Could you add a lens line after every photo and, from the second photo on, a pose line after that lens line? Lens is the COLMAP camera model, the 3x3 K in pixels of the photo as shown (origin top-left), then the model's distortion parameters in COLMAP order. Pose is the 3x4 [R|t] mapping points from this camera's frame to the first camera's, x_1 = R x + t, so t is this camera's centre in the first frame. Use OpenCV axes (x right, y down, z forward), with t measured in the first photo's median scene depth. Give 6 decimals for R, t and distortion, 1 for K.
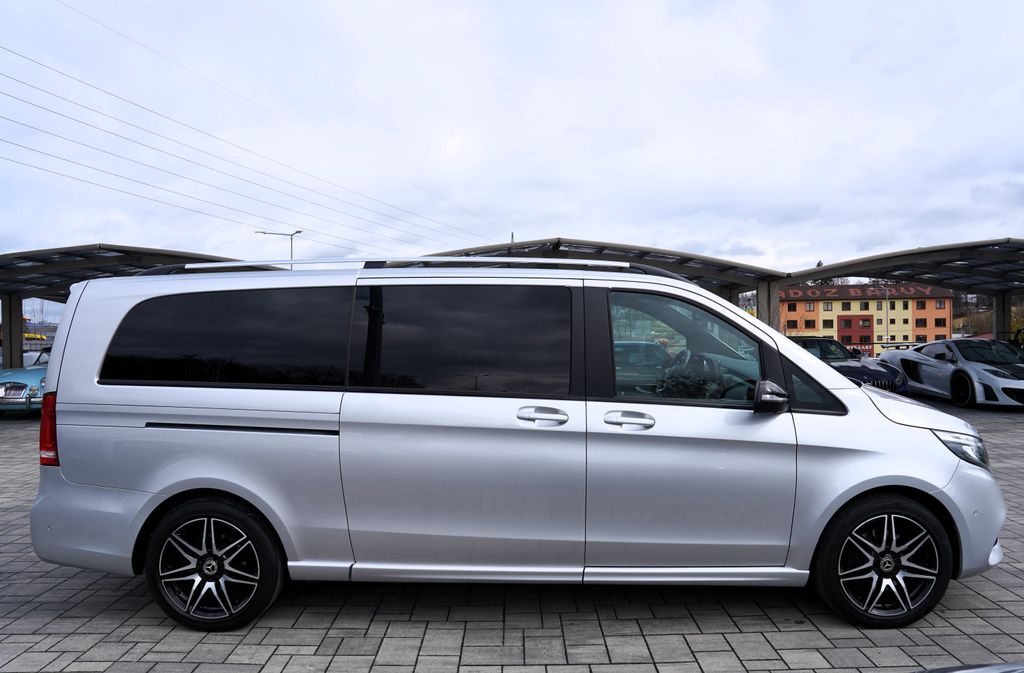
lens RADIAL K [[713.4, 0, 508.8], [0, 713.4, 318.7], [0, 0, 1]] dist [-0.115030, 0.081996]
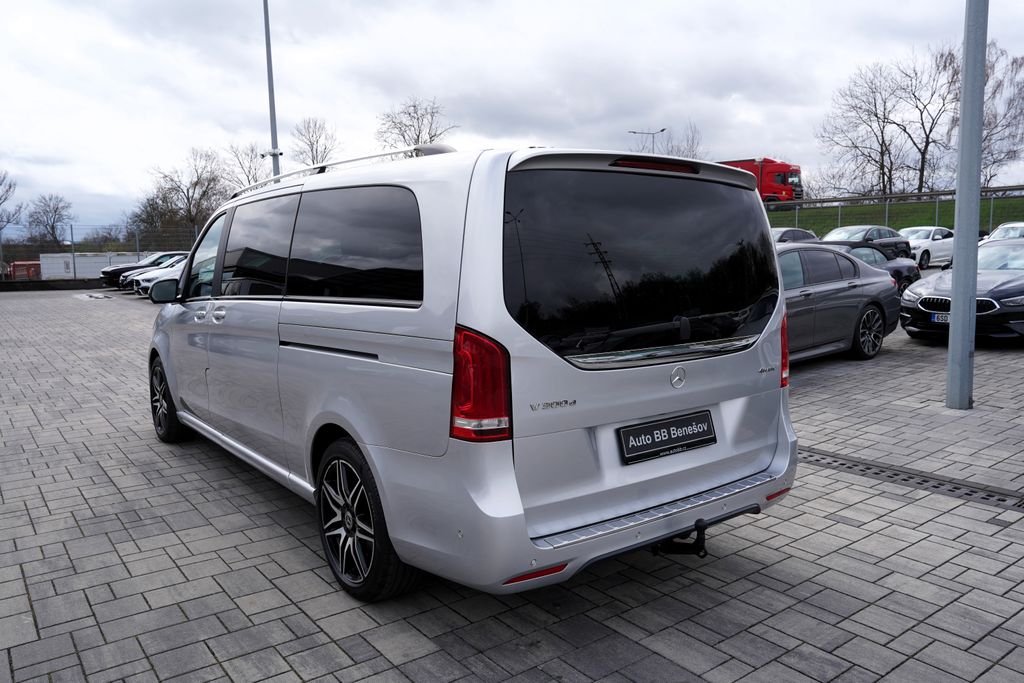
lens RADIAL K [[770.1, 0, 500.5], [0, 770.1, 313.7], [0, 0, 1]] dist [-0.089378, 0.097949]
pose [[-0.590986, -0.050771, 0.805083, -1.254347], [0.007797, 0.997611, 0.068637, 0.052309], [-0.806644, 0.046841, -0.589178, 1.884346]]
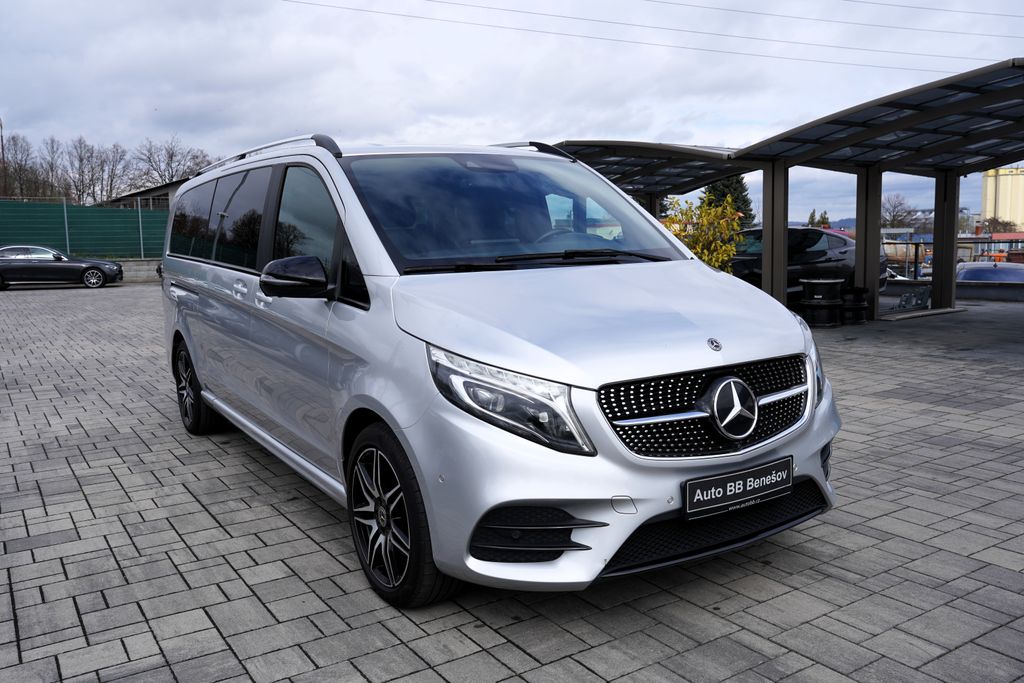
lens RADIAL K [[851.9, 0, 512.0], [0, 851.9, 341.5], [0, 0, 1]] dist [-0.069419, 0.111252]
pose [[0.541285, 0.097650, -0.835150, 1.338617], [0.030851, 0.990258, 0.135781, 0.052878], [0.840273, -0.099262, 0.532999, 0.643137]]
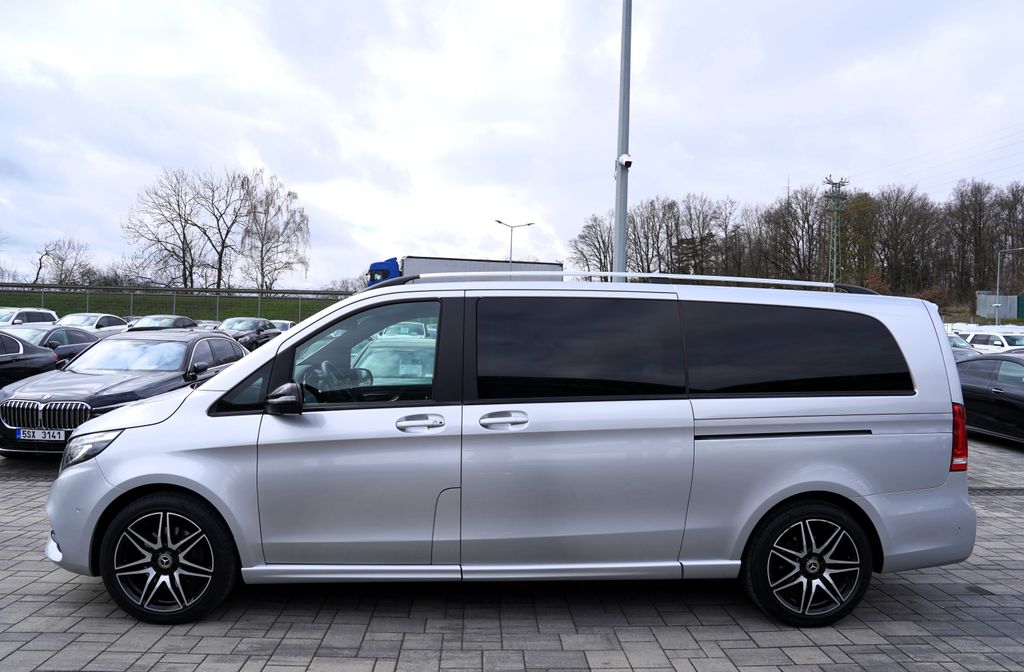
lens RADIAL K [[713.4, 0, 508.8], [0, 713.4, 318.2], [0, 0, 1]] dist [-0.115030, 0.081996]
pose [[-0.999108, -0.015888, -0.039117, 0.083261], [-0.014195, 0.998966, -0.043184, 0.034031], [0.039762, -0.042590, -0.998301, 2.555785]]
